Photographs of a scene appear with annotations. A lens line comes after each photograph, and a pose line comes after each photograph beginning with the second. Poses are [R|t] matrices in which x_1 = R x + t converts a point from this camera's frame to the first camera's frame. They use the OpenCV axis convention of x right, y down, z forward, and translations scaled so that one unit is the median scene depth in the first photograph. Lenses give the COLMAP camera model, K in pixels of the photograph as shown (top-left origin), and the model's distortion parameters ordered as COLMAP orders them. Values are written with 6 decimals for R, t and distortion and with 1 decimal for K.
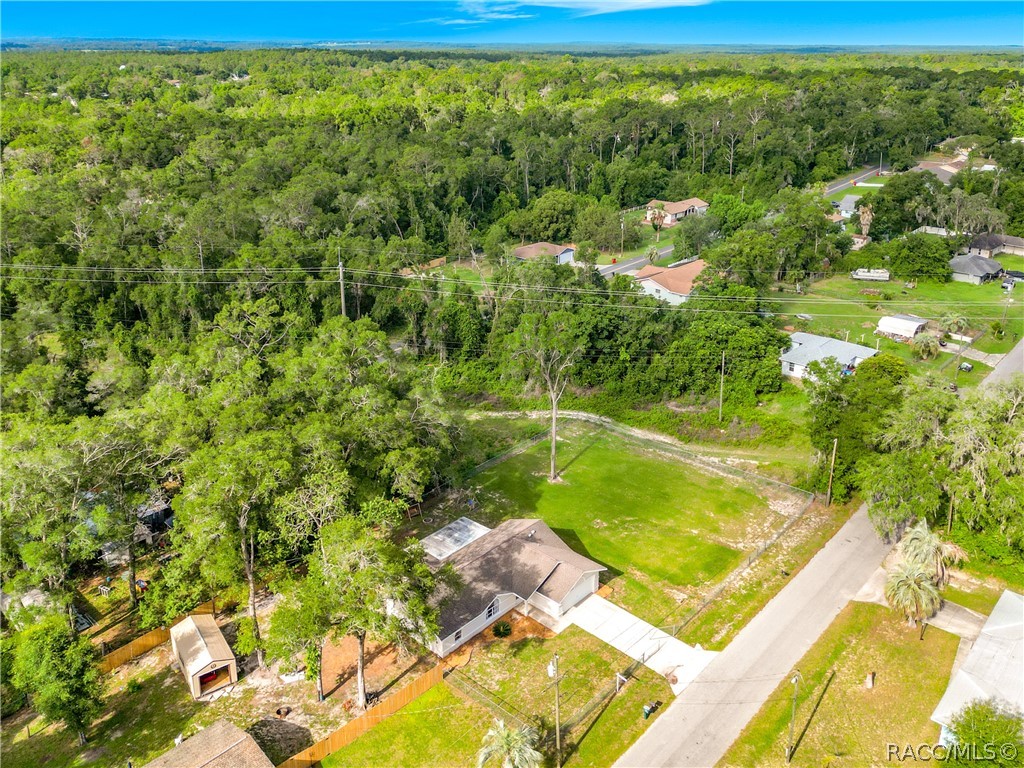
lens RADIAL K [[831.9, 0, 512.0], [0, 831.9, 384.0], [0, 0, 1]] dist [0.039117, -0.000317]
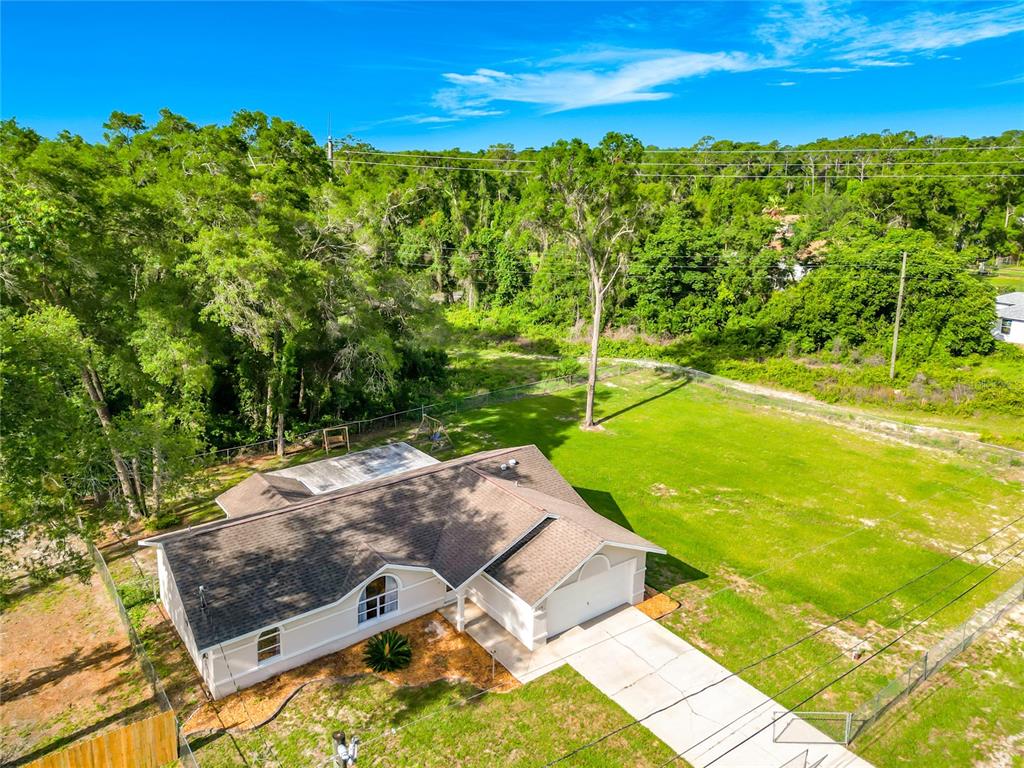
lens RADIAL K [[756.2, 0, 471.5], [0, 756.2, 320.3], [0, 0, 1]] dist [0.028798, -0.005332]
pose [[0.978892, 0.069878, -0.192063, 0.074221], [-0.106531, 0.976432, -0.187703, 0.171324], [0.174420, 0.204202, 0.963265, 0.523357]]
